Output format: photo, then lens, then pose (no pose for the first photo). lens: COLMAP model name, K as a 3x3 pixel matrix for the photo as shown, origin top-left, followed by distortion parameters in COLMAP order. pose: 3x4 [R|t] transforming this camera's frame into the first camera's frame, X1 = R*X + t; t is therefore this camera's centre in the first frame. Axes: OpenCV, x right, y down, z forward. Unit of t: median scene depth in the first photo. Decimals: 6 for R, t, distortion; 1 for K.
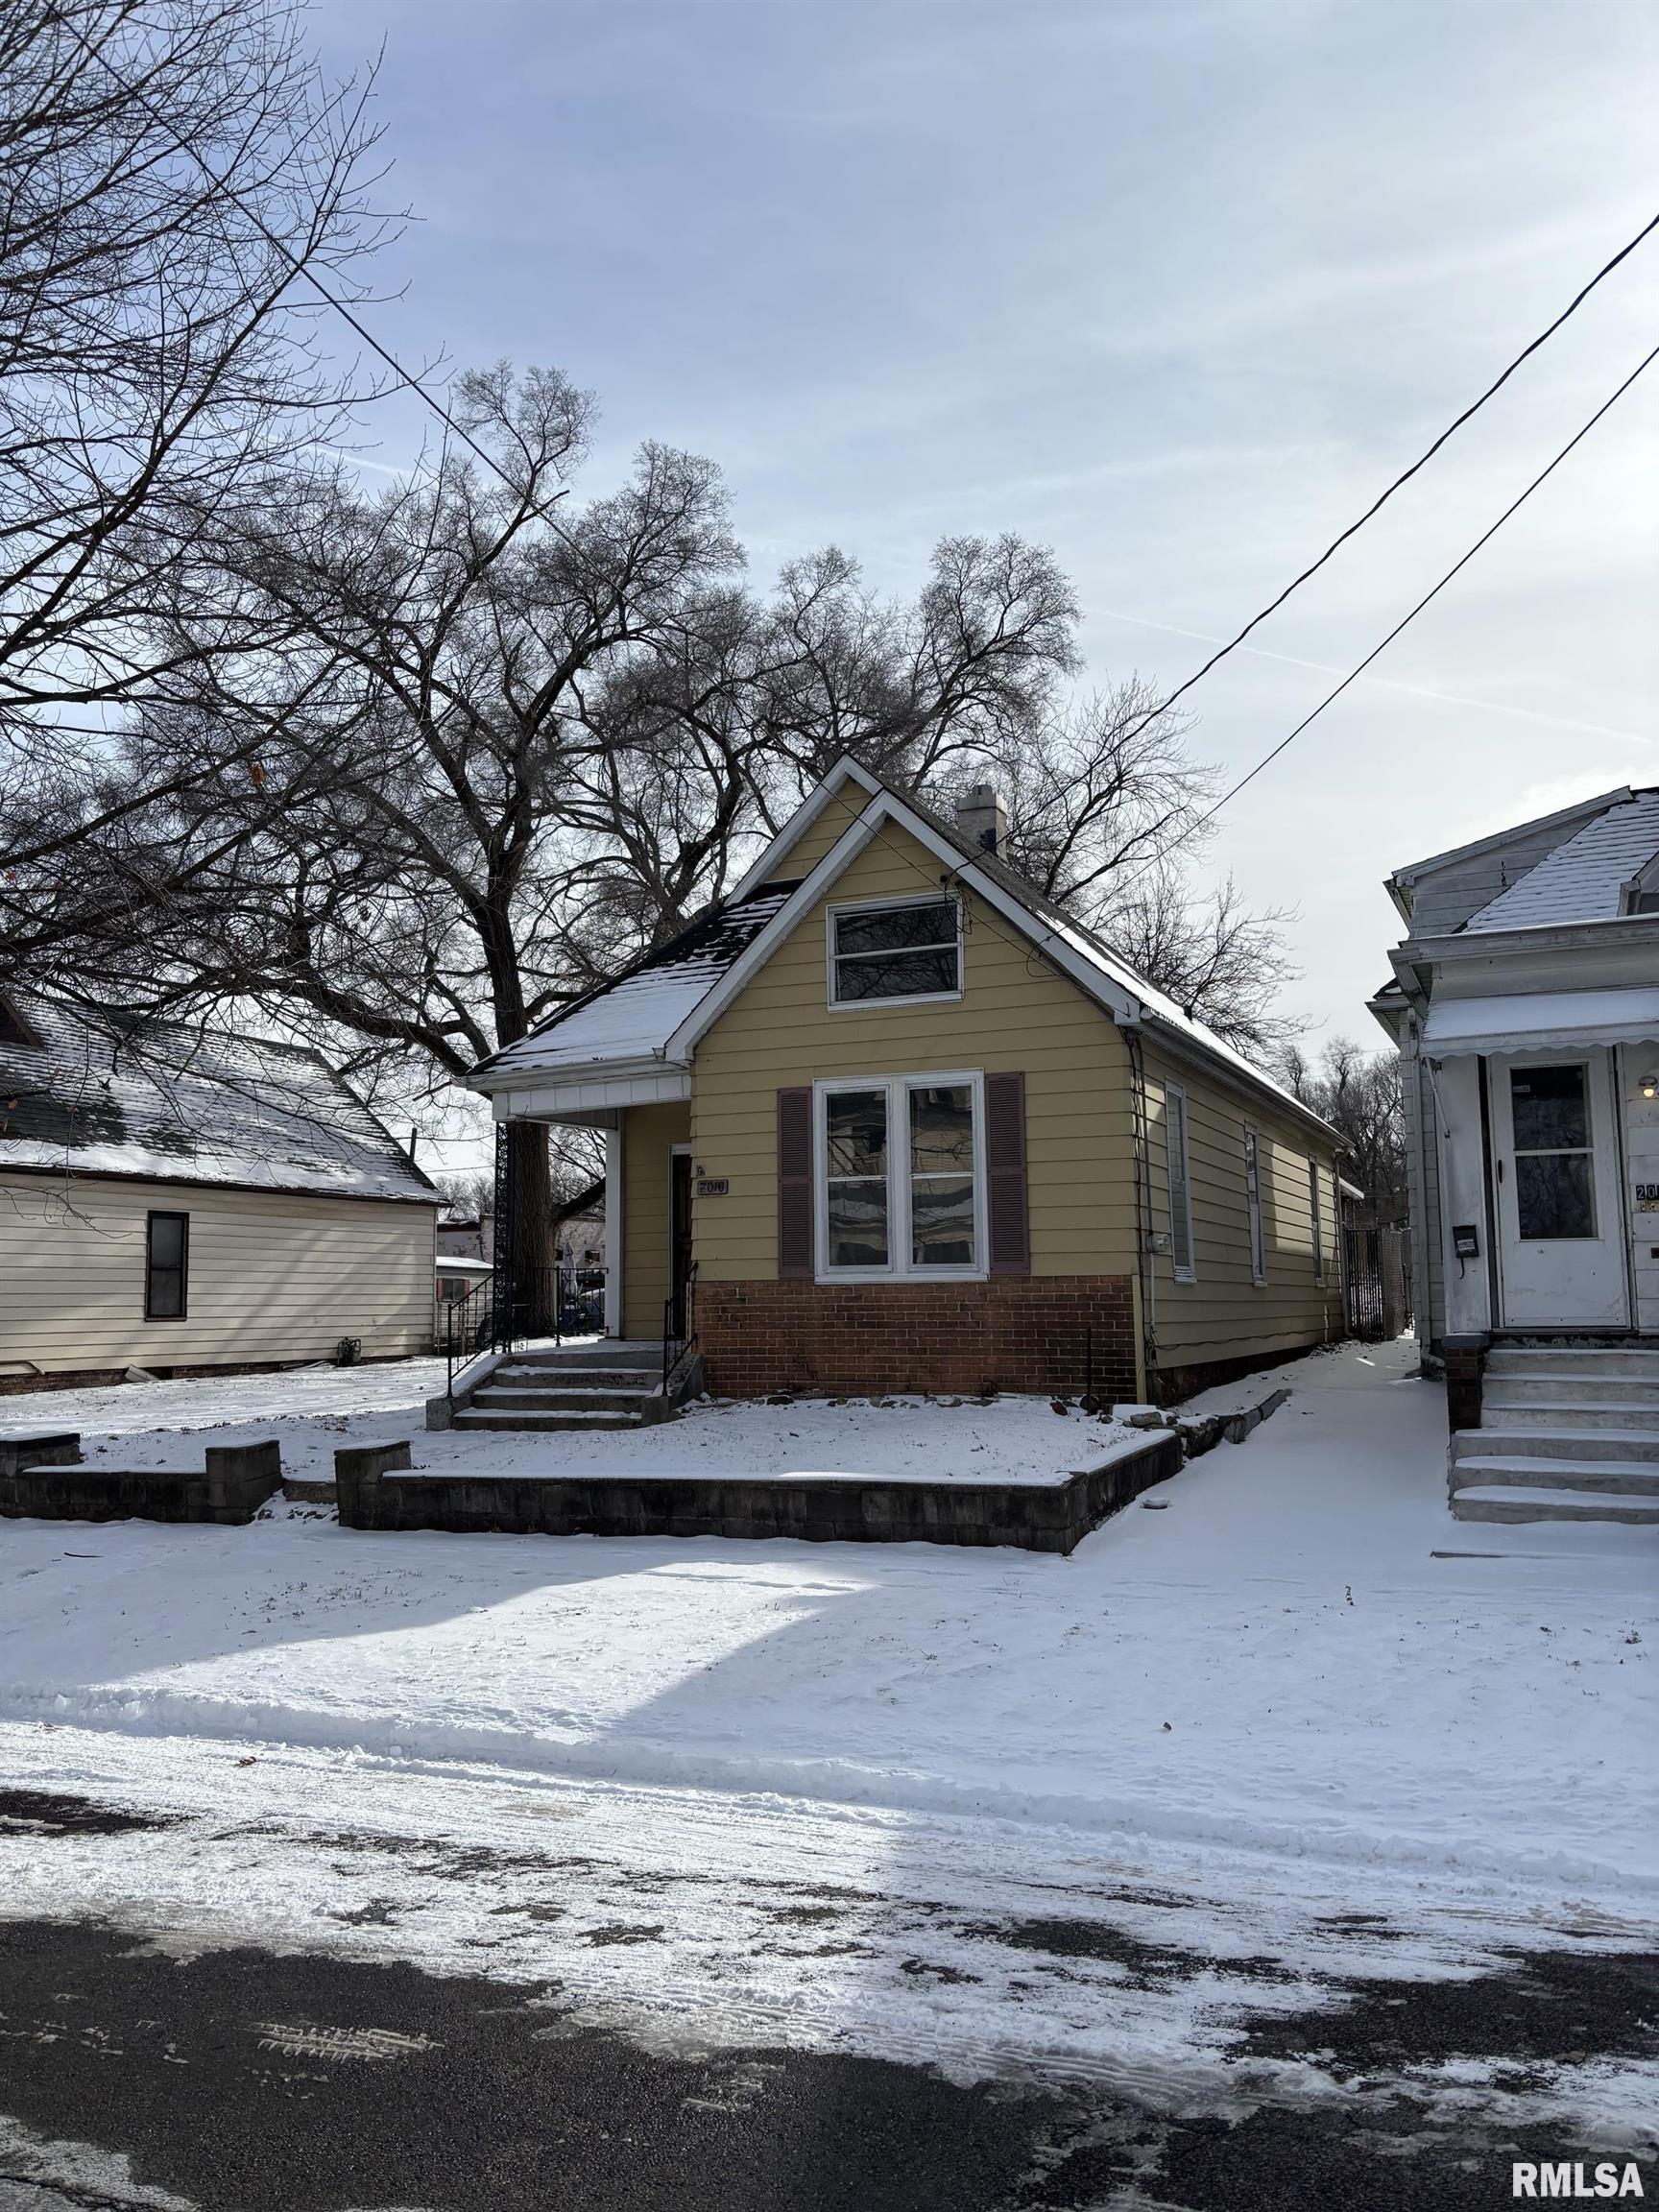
lens RADIAL K [[1660.4, 0, 829.5], [0, 1660.4, 1106.0], [0, 0, 1]] dist [0.107082, -0.257835]
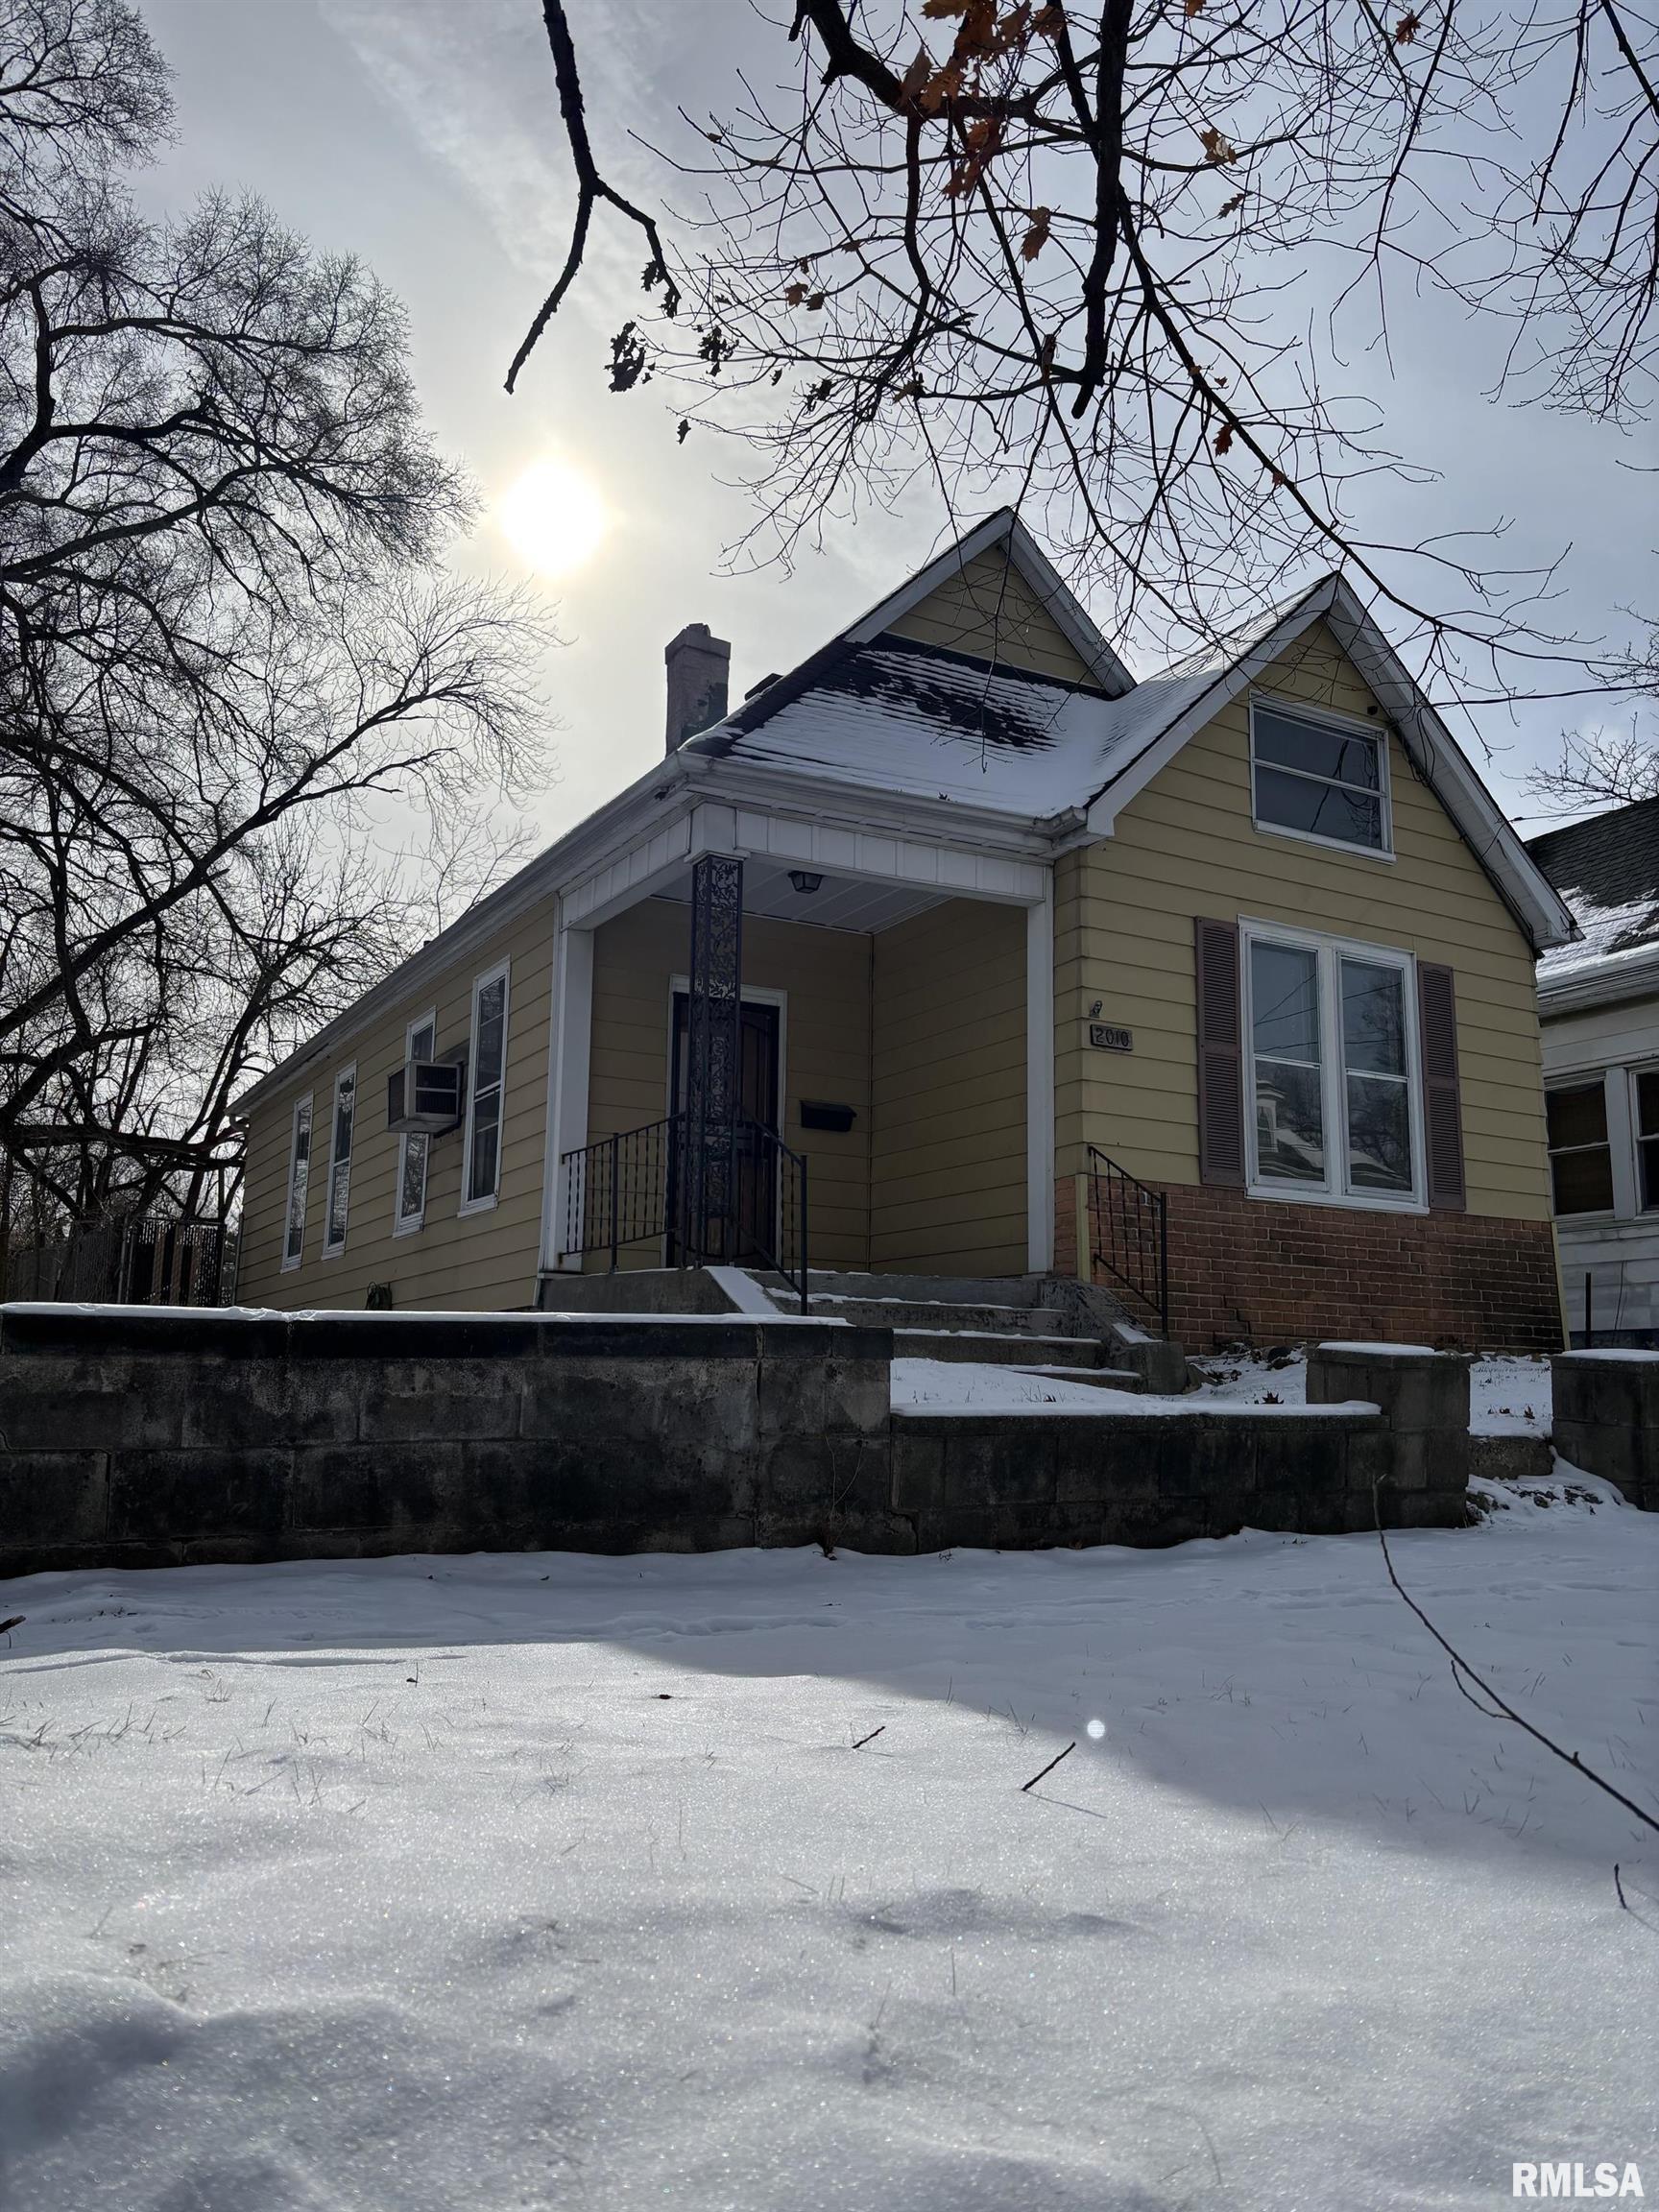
lens RADIAL K [[1660.4, 0, 829.5], [0, 1660.4, 1106.0], [0, 0, 1]] dist [0.107082, -0.257835]
pose [[0.592450, 0.166491, 0.788215, -0.681158], [-0.114520, 0.985881, -0.122166, 0.176592], [-0.797426, -0.017889, 0.603152, 0.718790]]
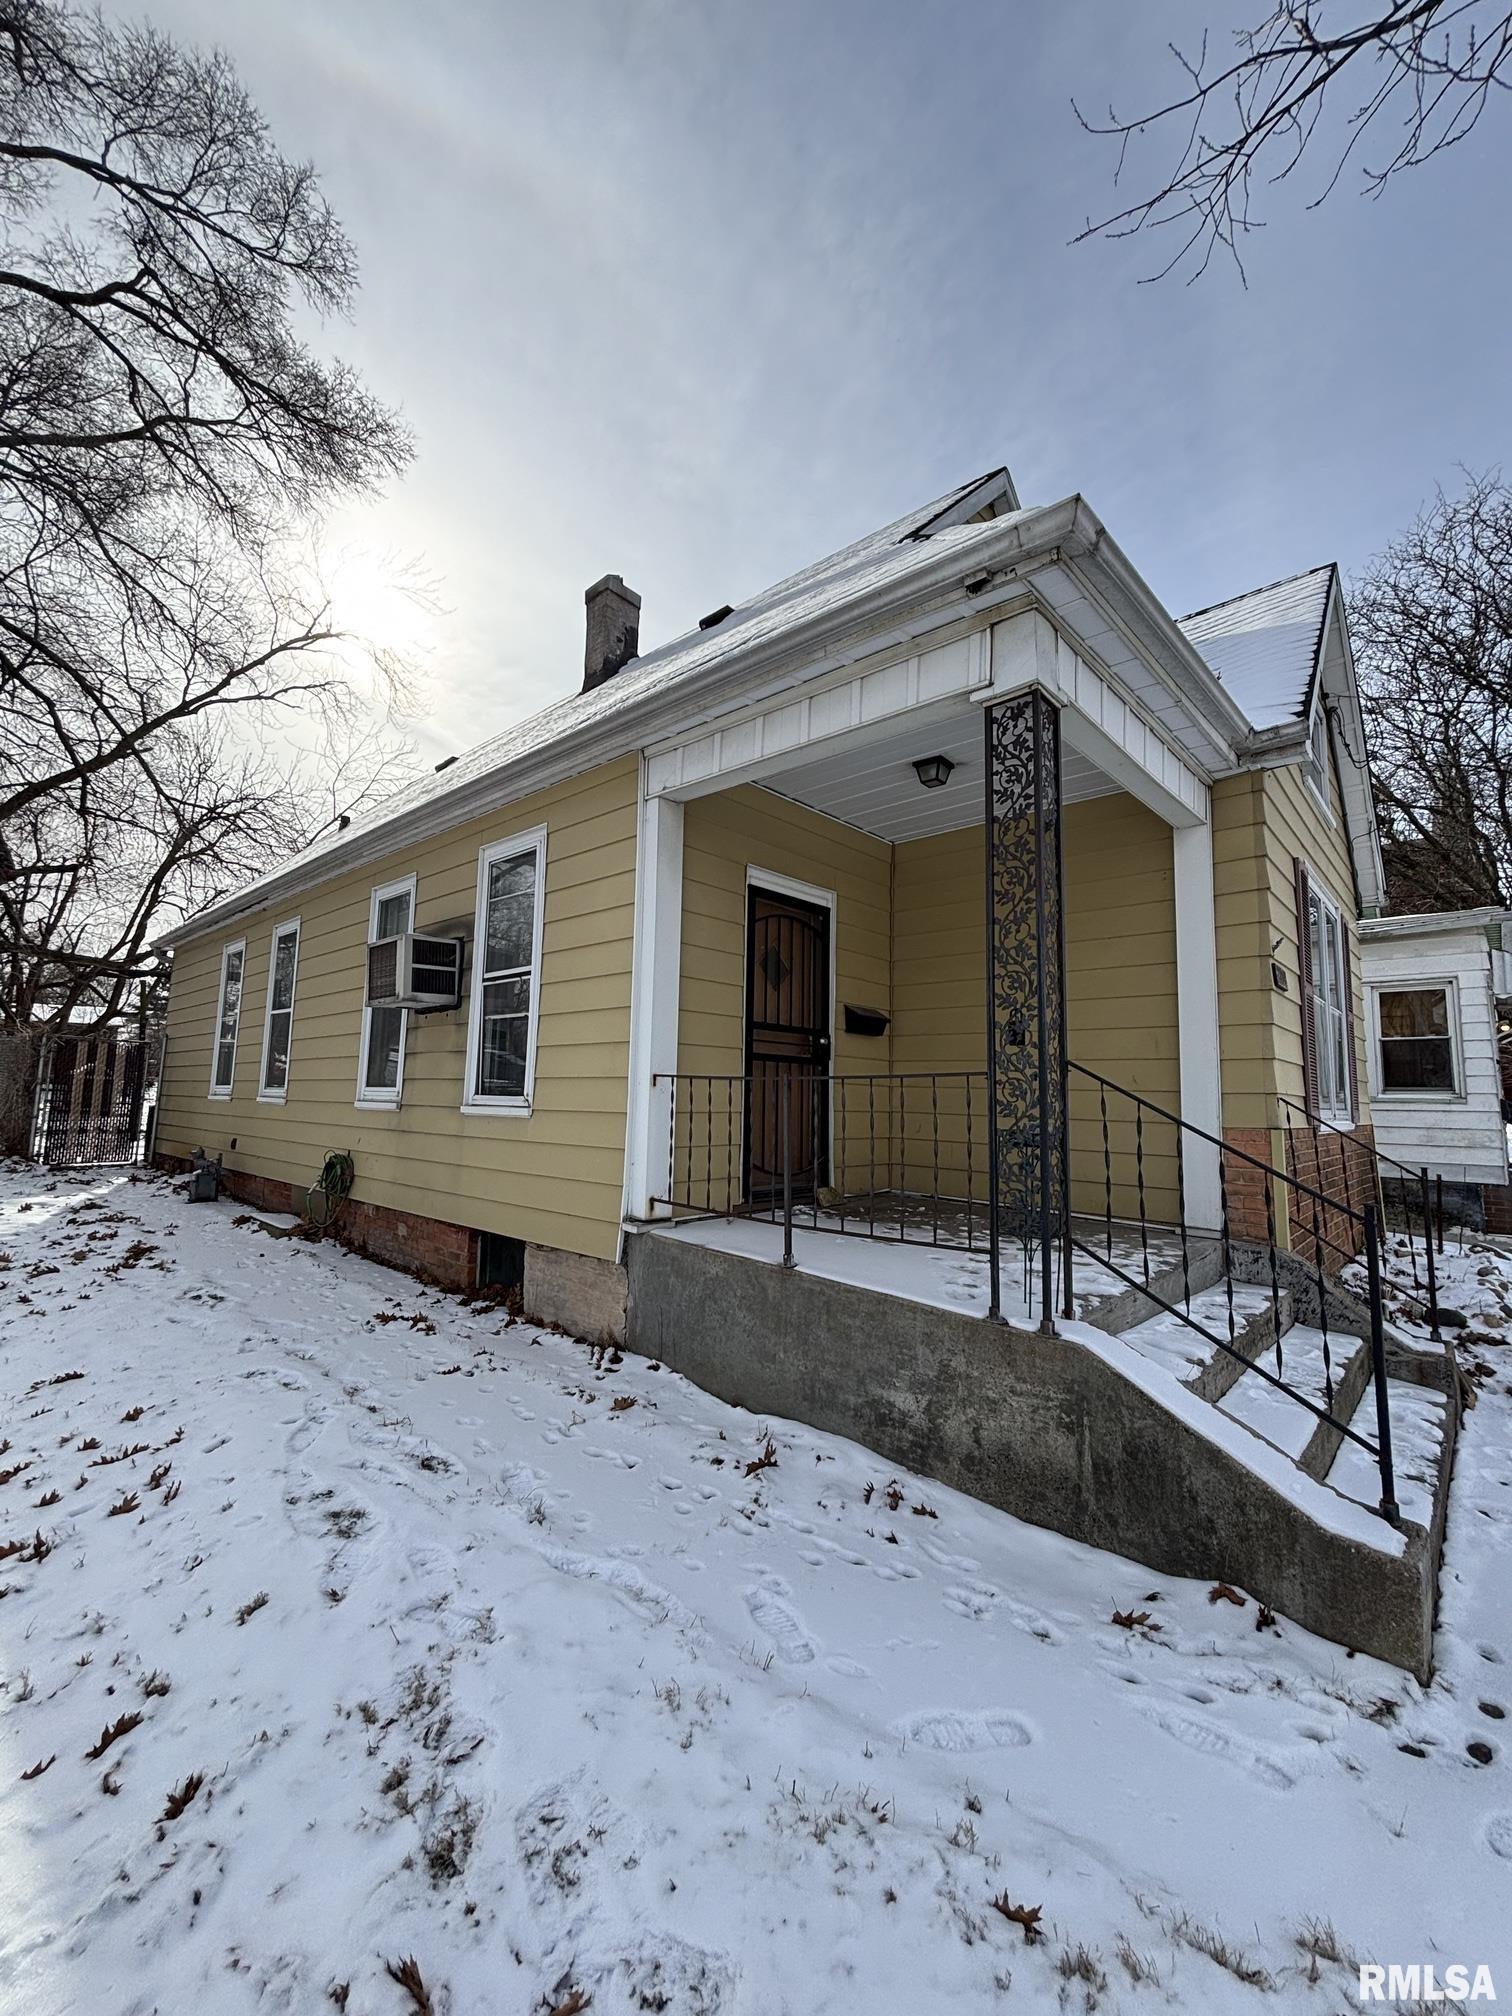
lens RADIAL K [[807.3, 0, 757.6], [0, 807.3, 1006.3], [0, 0, 1]] dist [-0.007578, 0.004790]
pose [[0.313368, 0.126352, 0.941188, -0.431107], [-0.135474, 0.986920, -0.087385, 0.117176], [-0.939919, -0.100123, 0.326387, 1.130469]]
